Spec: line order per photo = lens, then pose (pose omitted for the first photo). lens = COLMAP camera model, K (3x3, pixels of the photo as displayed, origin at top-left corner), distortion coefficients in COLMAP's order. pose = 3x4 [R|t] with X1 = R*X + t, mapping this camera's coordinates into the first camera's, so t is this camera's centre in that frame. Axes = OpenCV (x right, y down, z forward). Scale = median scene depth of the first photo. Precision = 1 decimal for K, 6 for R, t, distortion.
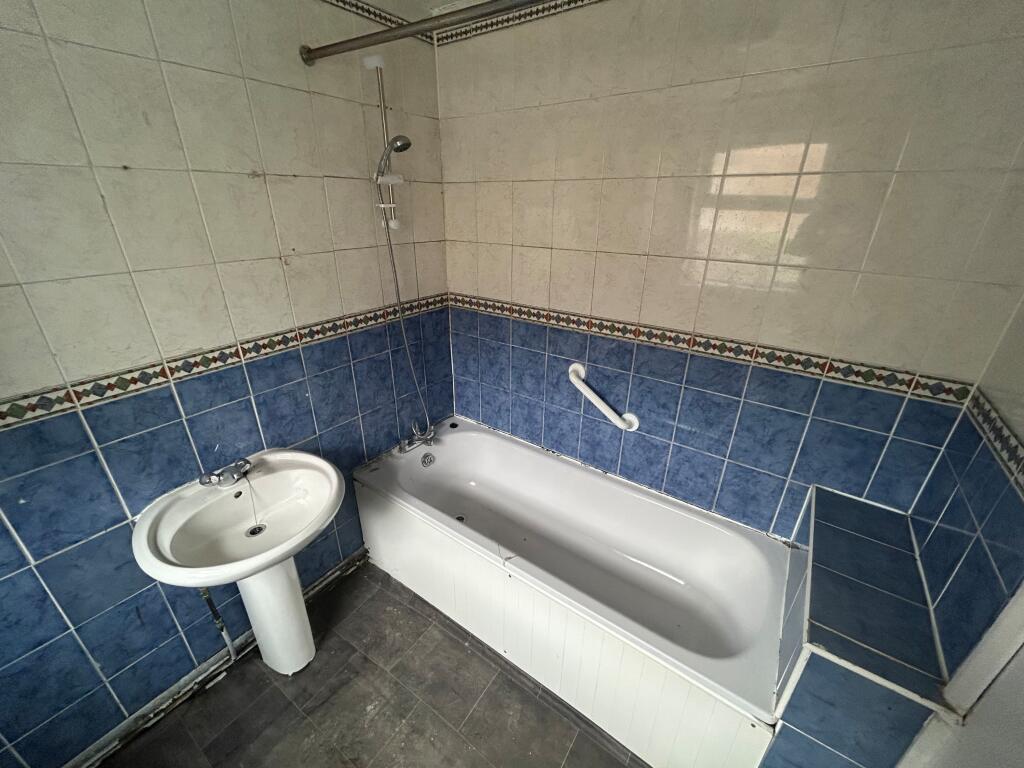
lens RADIAL K [[412.4, 0, 512.5], [0, 412.4, 387.1], [0, 0, 1]] dist [0.002079, 0.000017]
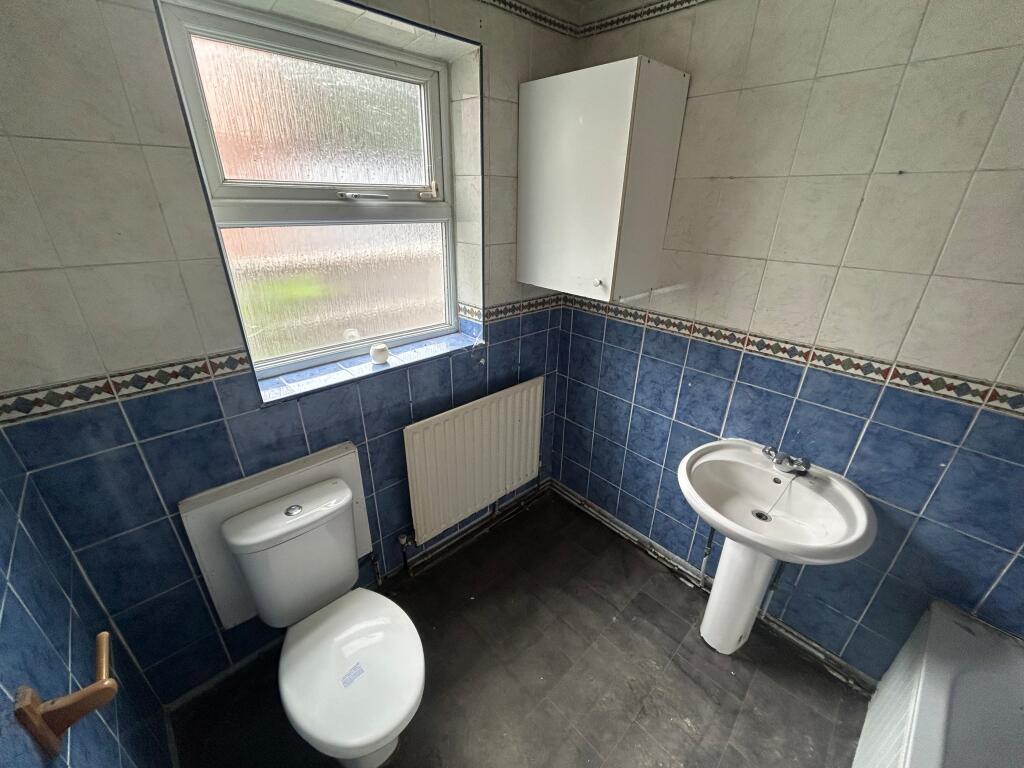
lens RADIAL K [[412.4, 0, 511.1], [0, 412.4, 387.3], [0, 0, 1]] dist [0.002079, 0.000017]
pose [[-0.215688, 0.397493, -0.891896, 0.335388], [-0.419222, 0.787236, 0.452230, -0.122635], [0.881891, 0.471443, -0.003160, 0.295737]]
